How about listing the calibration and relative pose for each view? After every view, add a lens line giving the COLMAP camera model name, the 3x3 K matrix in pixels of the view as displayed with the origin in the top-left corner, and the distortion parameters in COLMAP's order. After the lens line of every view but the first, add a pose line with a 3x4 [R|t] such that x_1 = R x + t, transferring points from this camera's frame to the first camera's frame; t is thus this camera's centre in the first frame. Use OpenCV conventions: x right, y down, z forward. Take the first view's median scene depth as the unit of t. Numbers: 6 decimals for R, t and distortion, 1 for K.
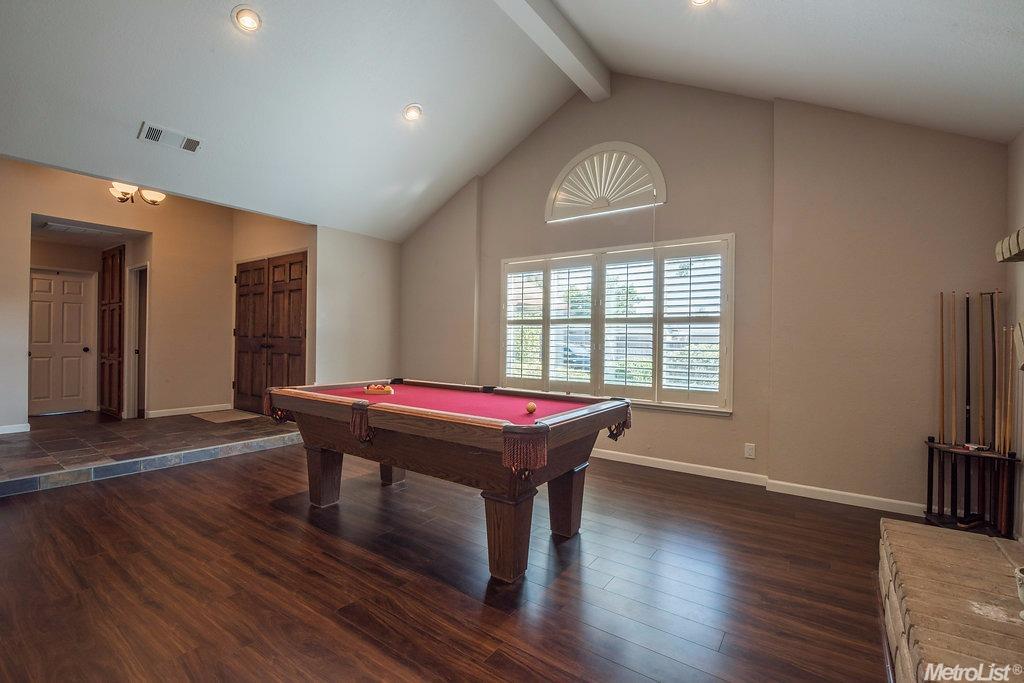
lens RADIAL K [[456.6, 0, 514.1], [0, 456.6, 340.9], [0, 0, 1]] dist [-0.002074, -0.000266]
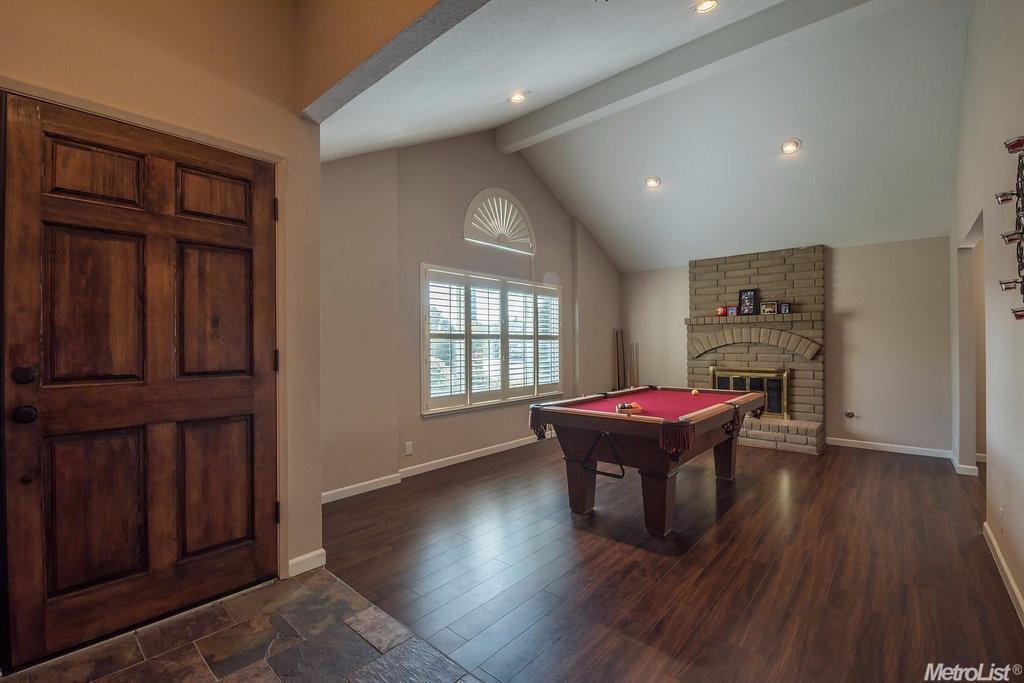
lens RADIAL K [[456.6, 0, 512.0], [0, 456.6, 341.0], [0, 0, 1]] dist [-0.002074, -0.000266]
pose [[0.074815, -0.007221, 0.997171, -1.039010], [0.014585, 0.999875, 0.006146, -0.040723], [-0.997091, 0.014084, 0.074911, 0.915126]]
